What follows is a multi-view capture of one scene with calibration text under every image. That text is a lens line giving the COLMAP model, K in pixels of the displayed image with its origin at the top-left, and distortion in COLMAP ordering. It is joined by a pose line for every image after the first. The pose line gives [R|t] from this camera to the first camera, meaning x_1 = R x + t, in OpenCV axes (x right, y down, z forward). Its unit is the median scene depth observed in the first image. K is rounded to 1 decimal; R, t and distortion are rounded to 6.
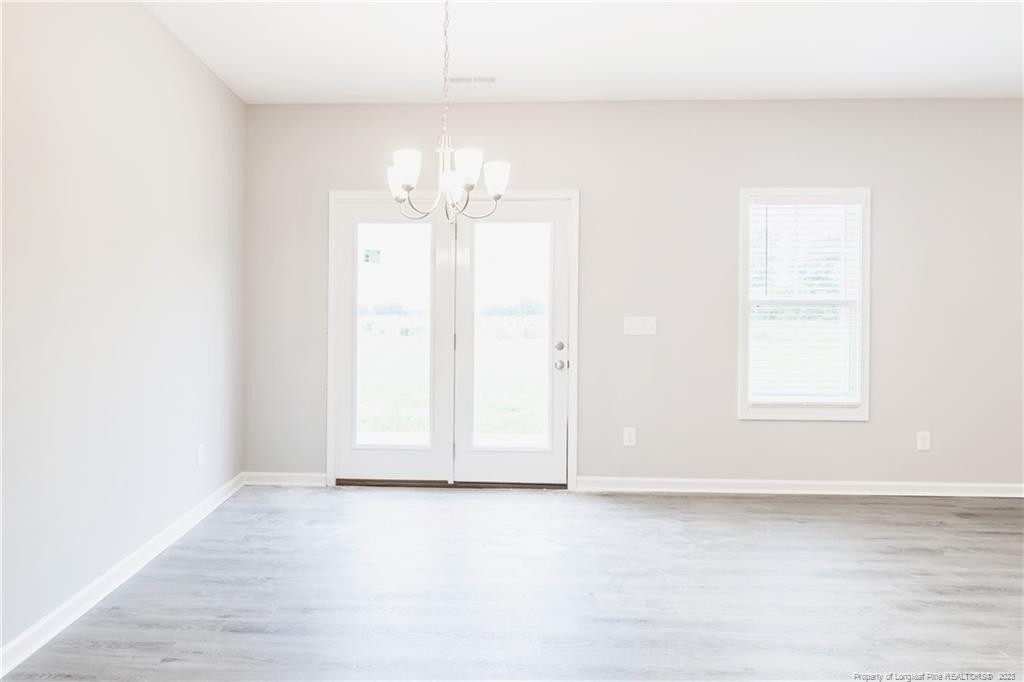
lens RADIAL K [[566.3, 0, 505.7], [0, 566.3, 322.7], [0, 0, 1]] dist [0.025244, 0.000863]
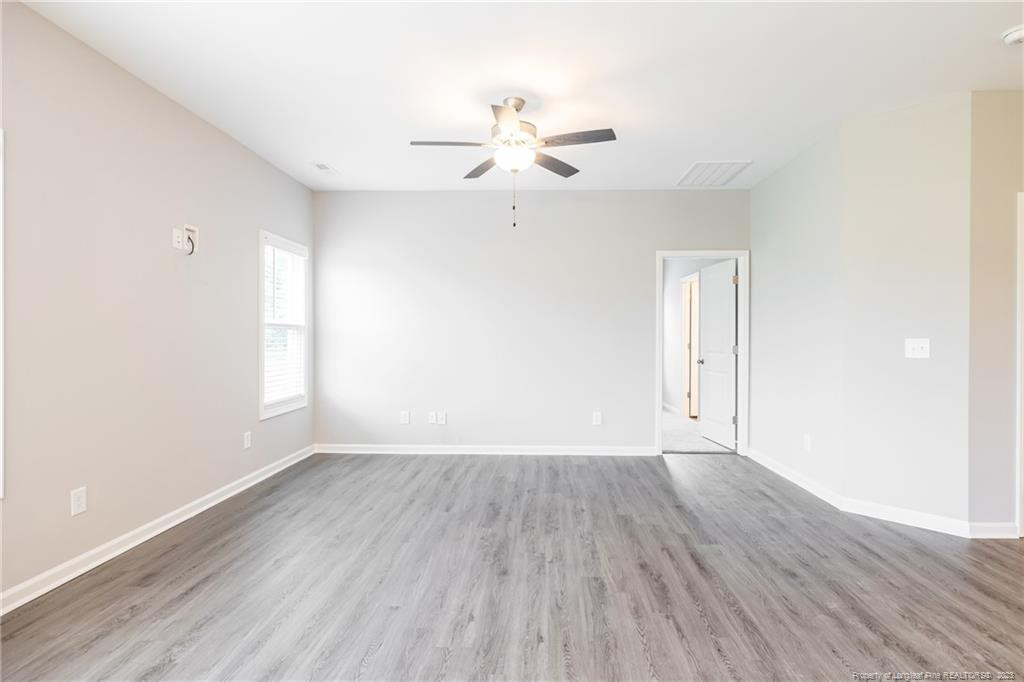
lens RADIAL K [[514.5, 0, 515.0], [0, 514.5, 339.2], [0, 0, 1]] dist [-0.005785, 0.001313]
pose [[0.080988, -0.008190, 0.996681, 0.140170], [0.004158, 0.999960, 0.007879, -0.006406], [-0.996706, 0.003506, 0.081018, 0.465993]]
